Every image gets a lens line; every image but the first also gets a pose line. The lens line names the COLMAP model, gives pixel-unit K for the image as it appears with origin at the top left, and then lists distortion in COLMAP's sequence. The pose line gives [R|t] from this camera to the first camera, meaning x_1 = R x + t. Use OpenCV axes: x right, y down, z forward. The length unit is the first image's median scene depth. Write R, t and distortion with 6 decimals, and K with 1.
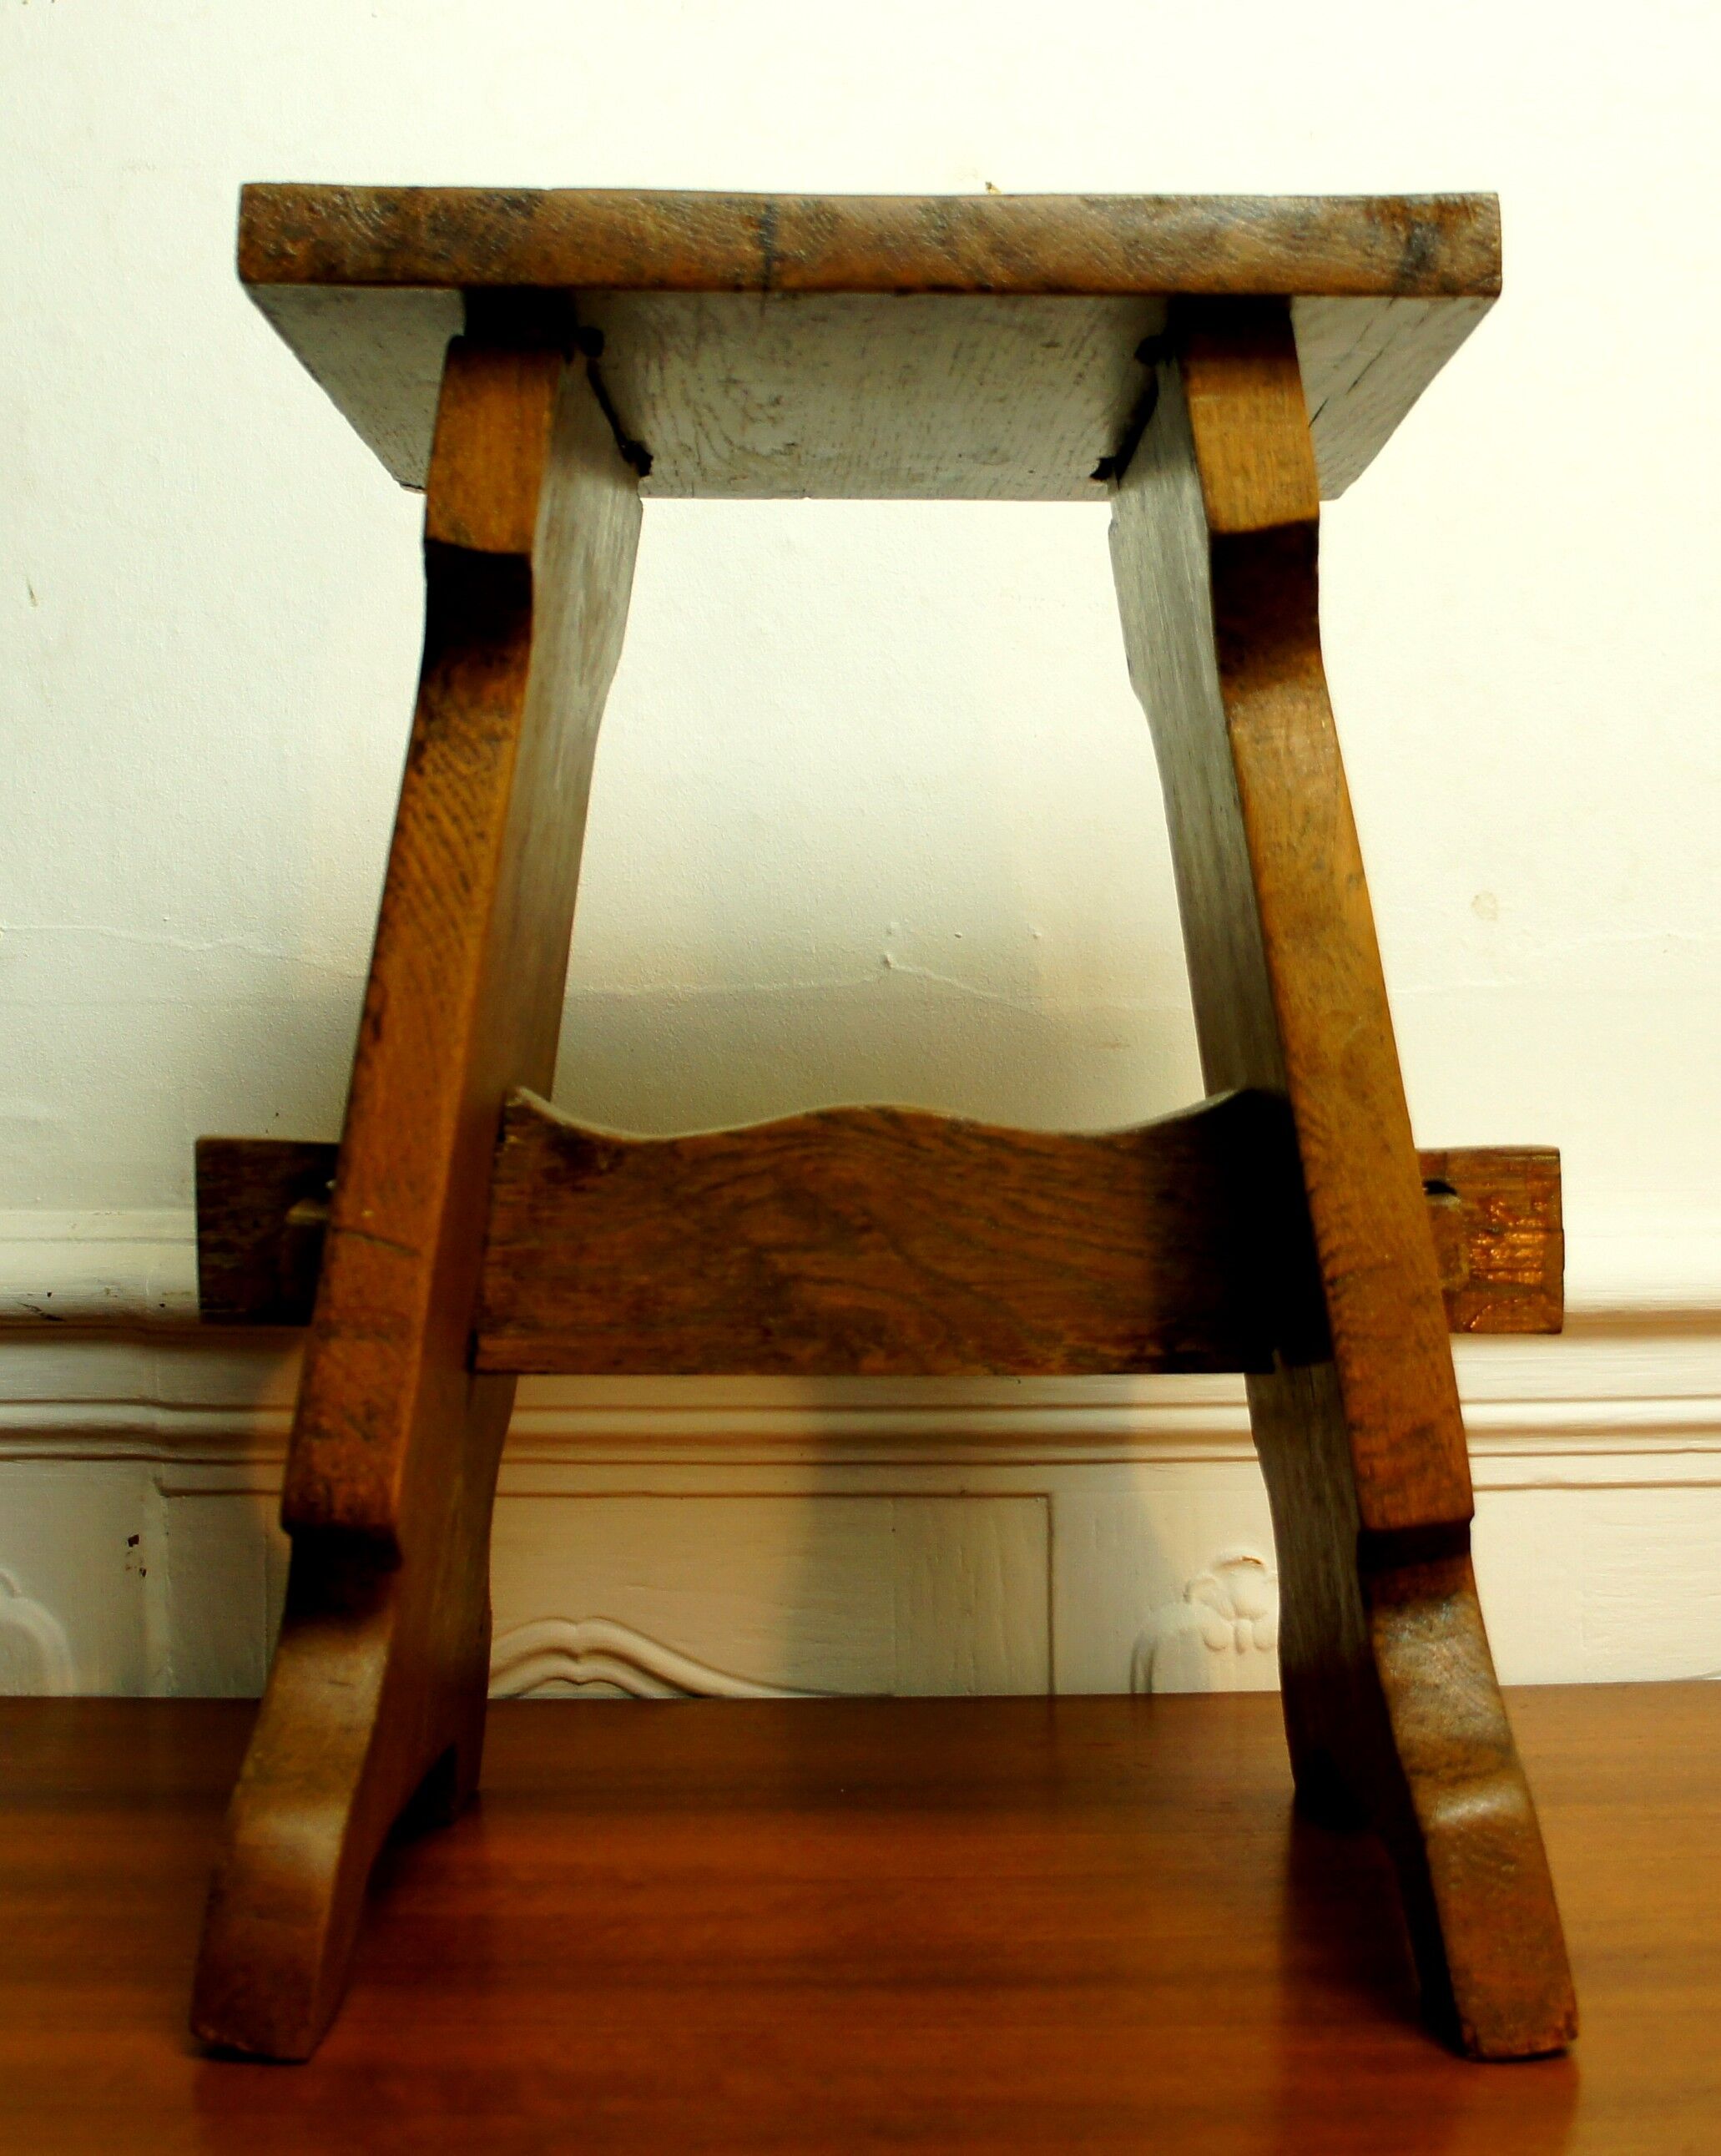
lens RADIAL K [[2001.7, 0, 860.5], [0, 2001.7, 1078.0], [0, 0, 1]] dist [-0.057432, -0.004635]
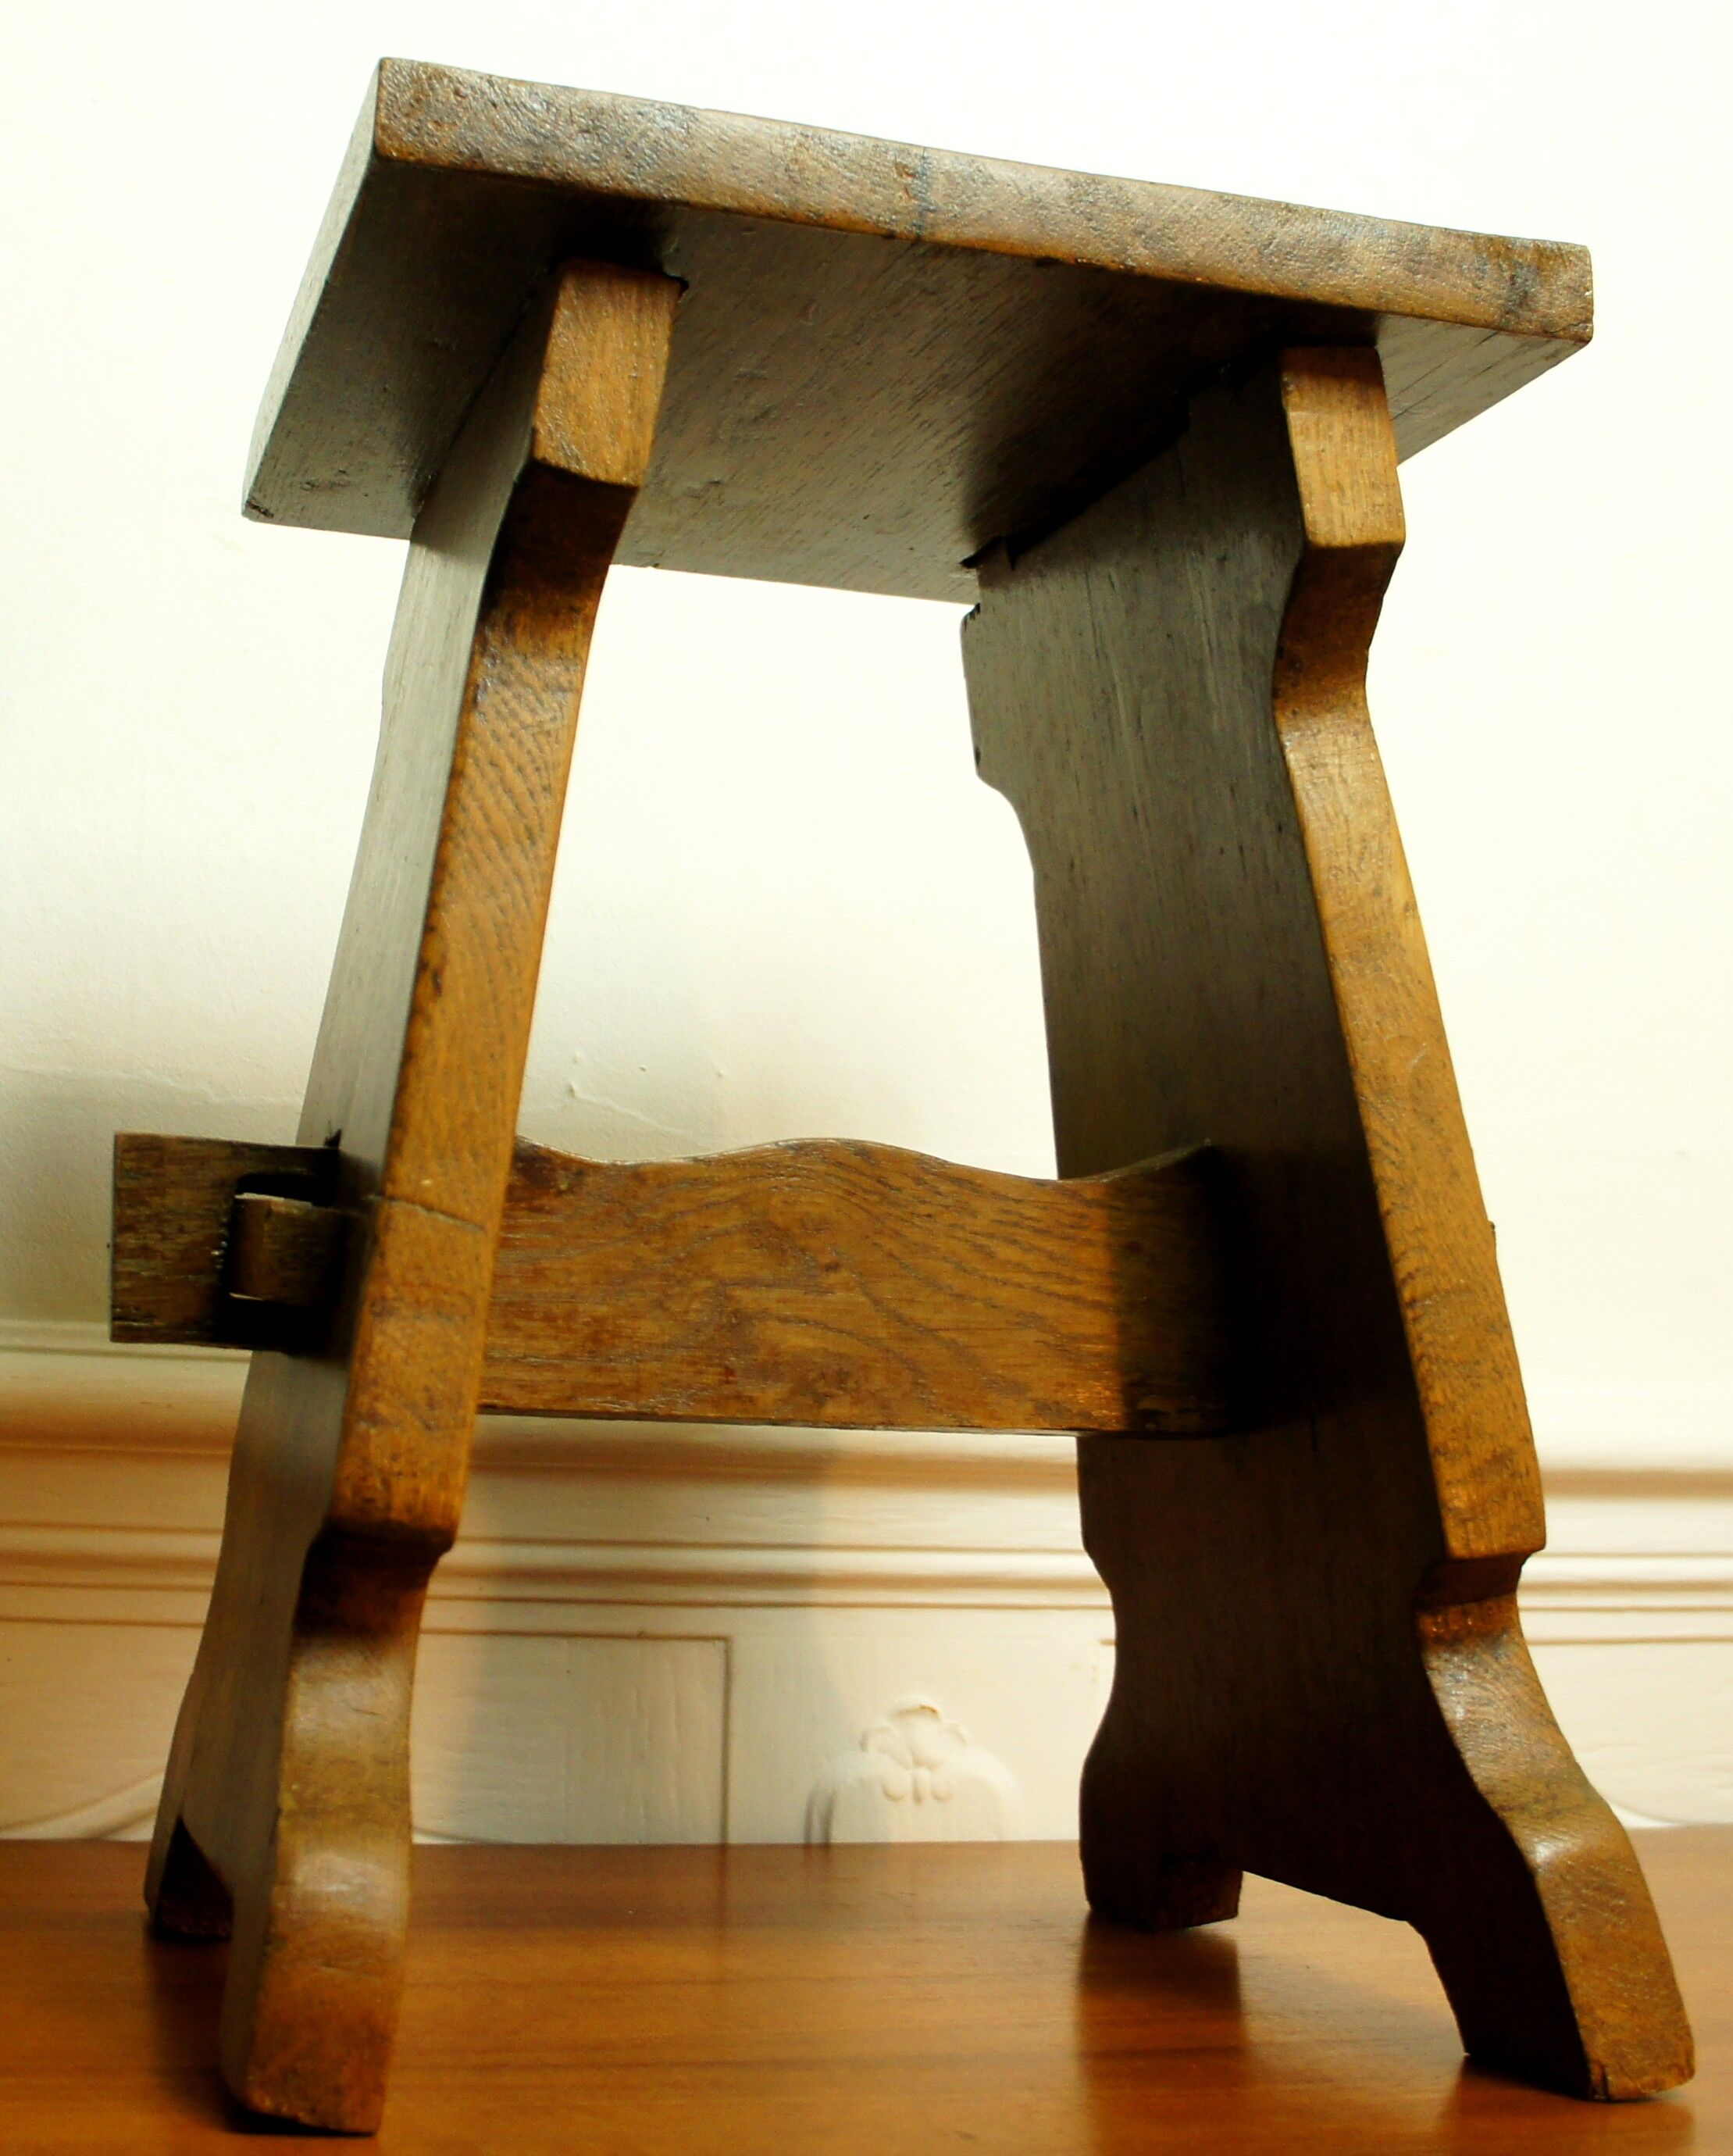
lens RADIAL K [[2026.3, 0, 866.5], [0, 2026.3, 1078.0], [0, 0, 1]] dist [-0.077146, 0.025698]
pose [[0.986231, 0.053888, 0.156344, -0.179023], [-0.043201, 0.996543, -0.070966, 0.070314], [-0.159628, 0.063235, 0.985150, 0.062105]]
